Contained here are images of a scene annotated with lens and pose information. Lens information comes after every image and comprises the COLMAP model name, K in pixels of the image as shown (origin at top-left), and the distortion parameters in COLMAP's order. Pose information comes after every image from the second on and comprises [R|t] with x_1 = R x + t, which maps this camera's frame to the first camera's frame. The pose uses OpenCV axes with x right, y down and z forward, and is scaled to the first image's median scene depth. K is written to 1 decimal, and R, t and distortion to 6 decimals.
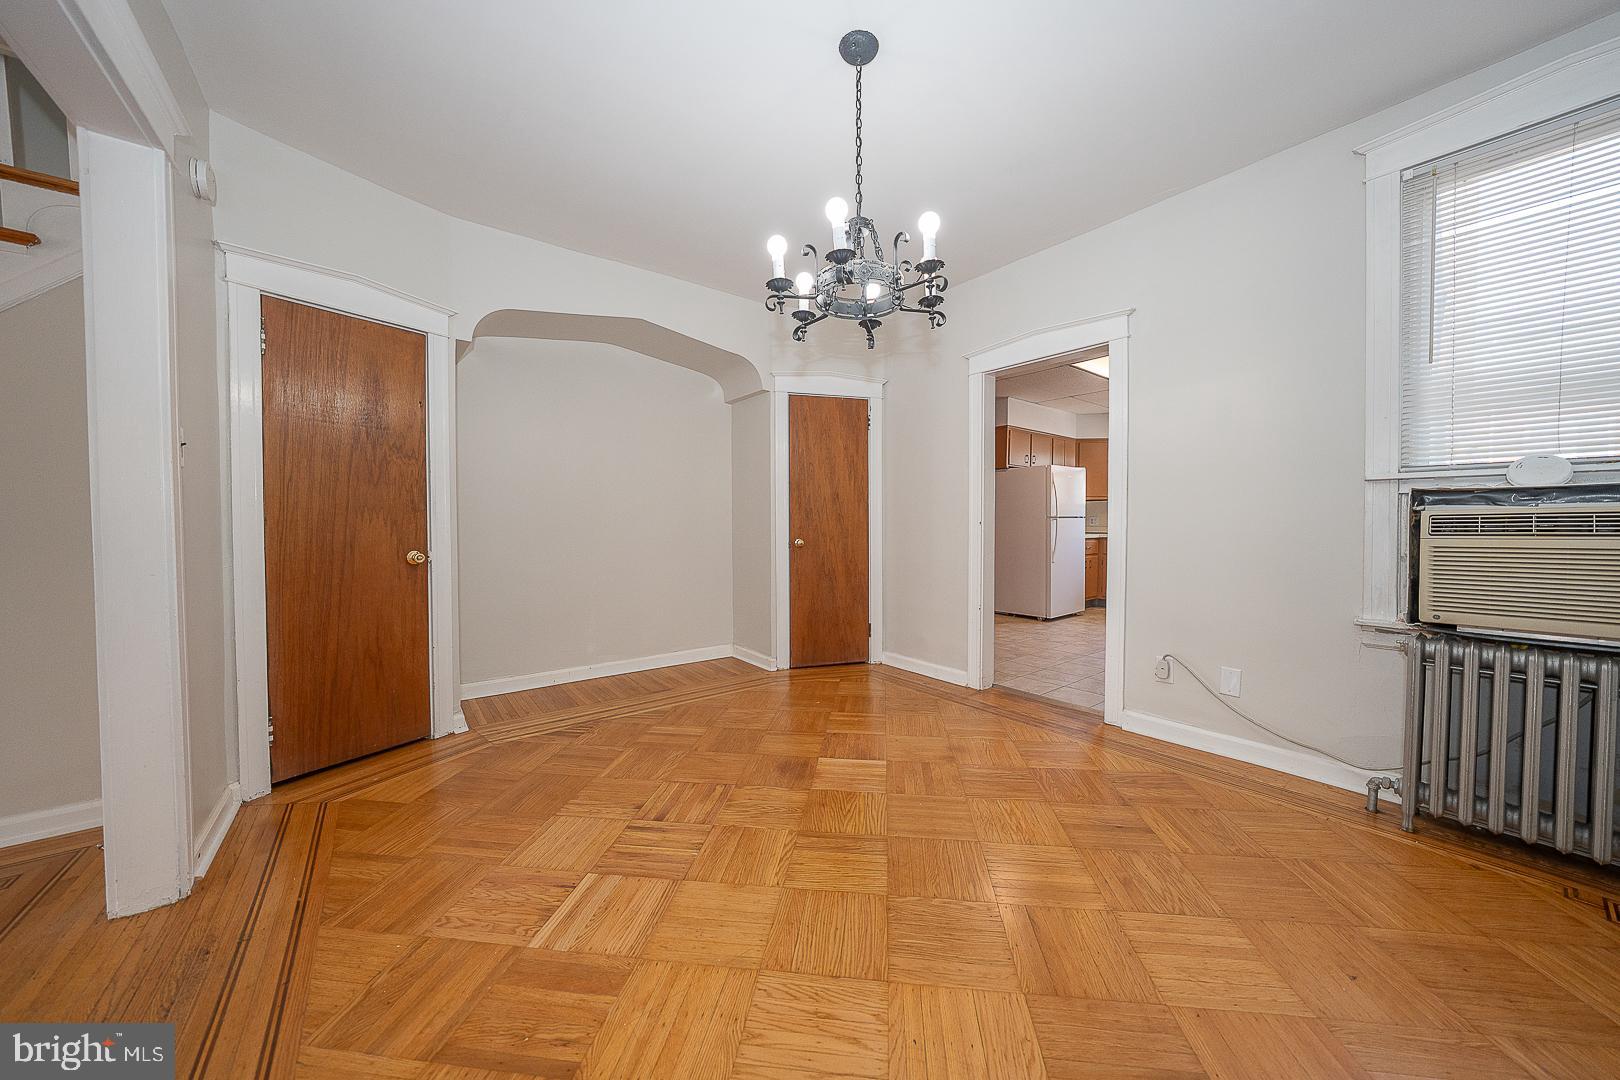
lens RADIAL K [[558.8, 0, 812.8], [0, 558.8, 535.6], [0, 0, 1]] dist [-0.026495, 0.005910]
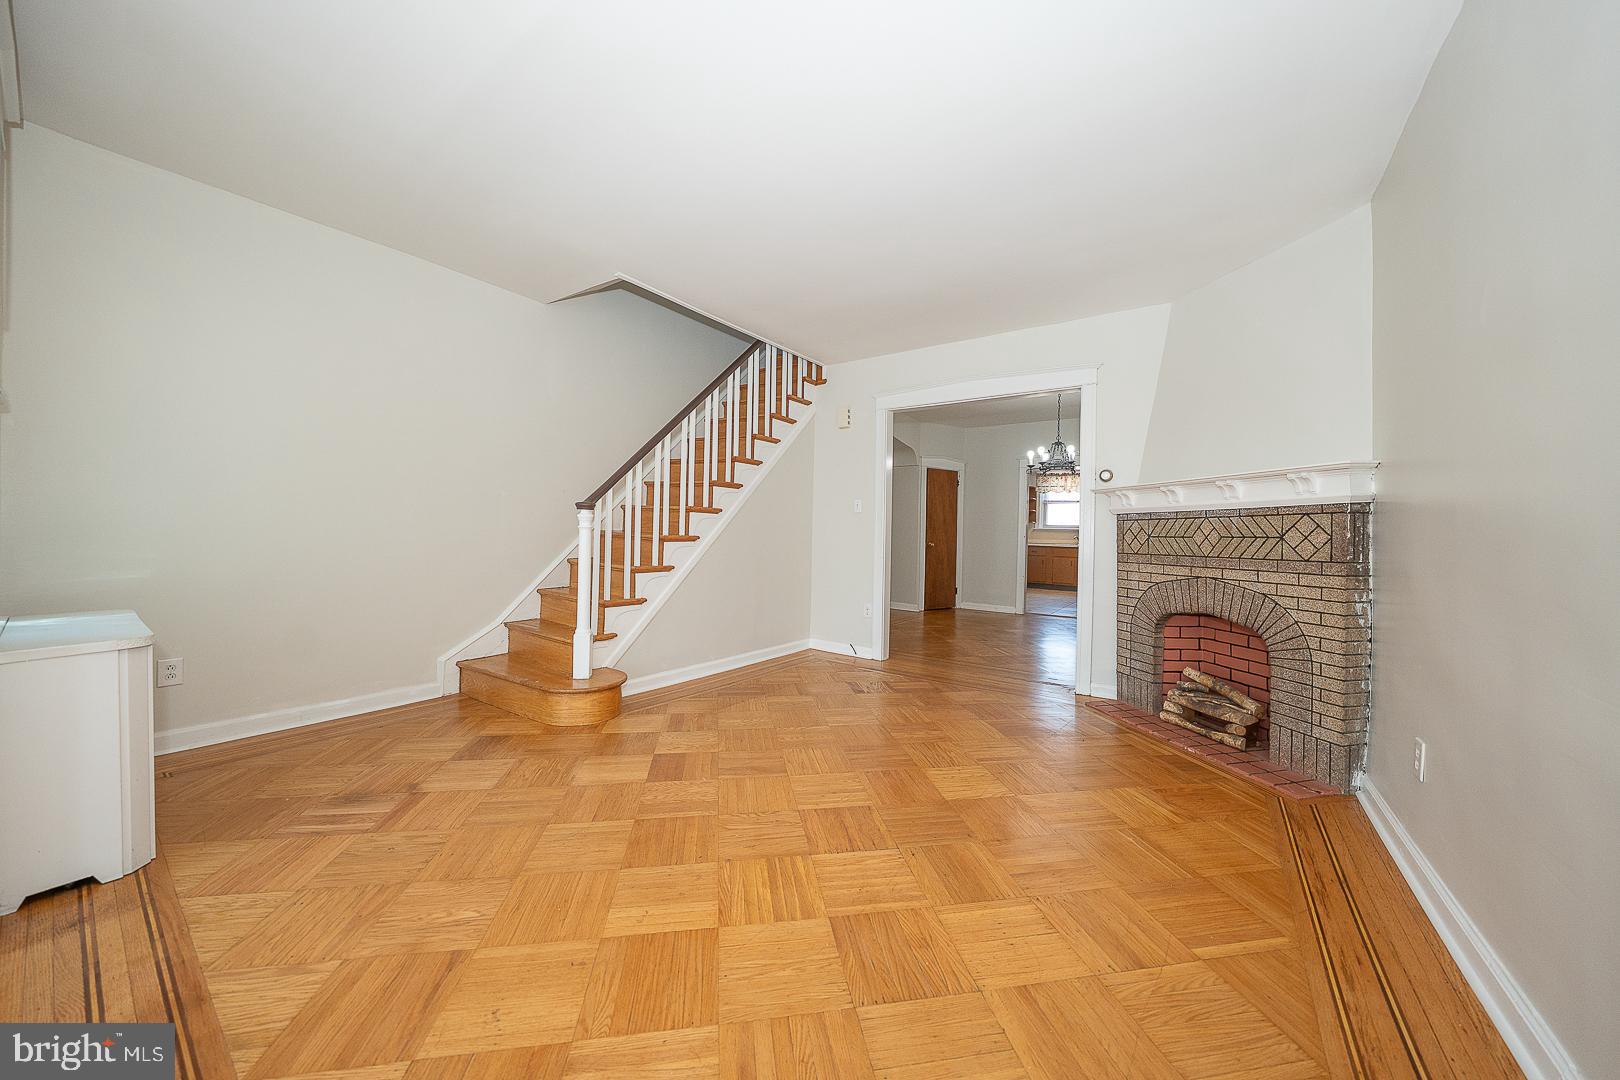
lens RADIAL K [[558.8, 0, 812.8], [0, 558.8, 535.6], [0, 0, 1]] dist [-0.026495, 0.005910]
pose [[0.956477, 0.018993, 0.291189, -1.201204], [-0.015381, 0.999774, -0.014687, 0.019761], [-0.291402, 0.009569, 0.956553, -0.893523]]
